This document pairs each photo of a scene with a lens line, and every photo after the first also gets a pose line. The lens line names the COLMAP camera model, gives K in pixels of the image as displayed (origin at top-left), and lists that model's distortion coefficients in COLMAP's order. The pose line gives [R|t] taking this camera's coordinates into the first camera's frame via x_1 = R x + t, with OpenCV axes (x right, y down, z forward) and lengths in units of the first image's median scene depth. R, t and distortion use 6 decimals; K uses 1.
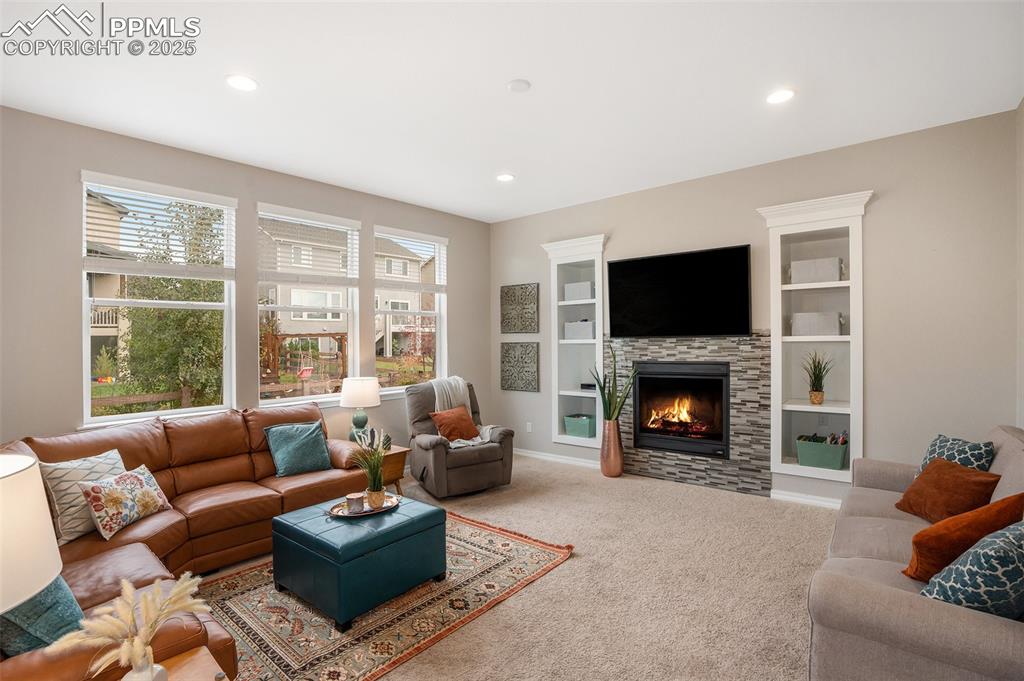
lens RADIAL K [[483.1, 0, 520.0], [0, 483.1, 344.8], [0, 0, 1]] dist [-0.029064, 0.002312]
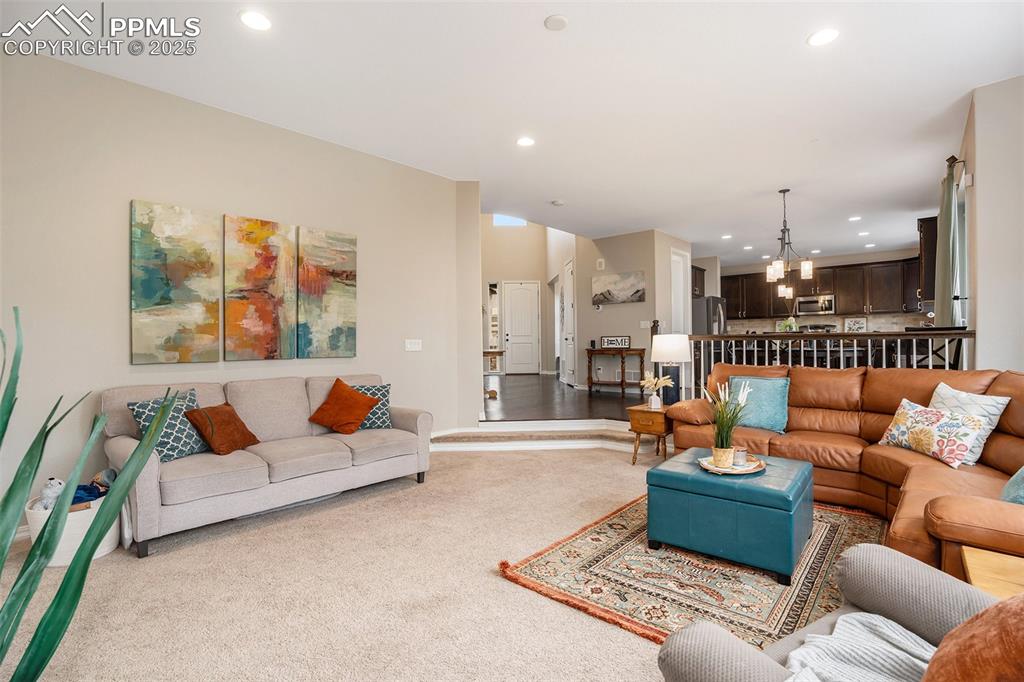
lens RADIAL K [[483.1, 0, 515.3], [0, 483.1, 340.7], [0, 0, 1]] dist [-0.029064, 0.002312]
pose [[-0.999293, 0.023583, 0.029291, 0.058261], [0.024003, 0.999613, 0.014088, 0.068647], [-0.028947, 0.014781, -0.999472, 1.781348]]
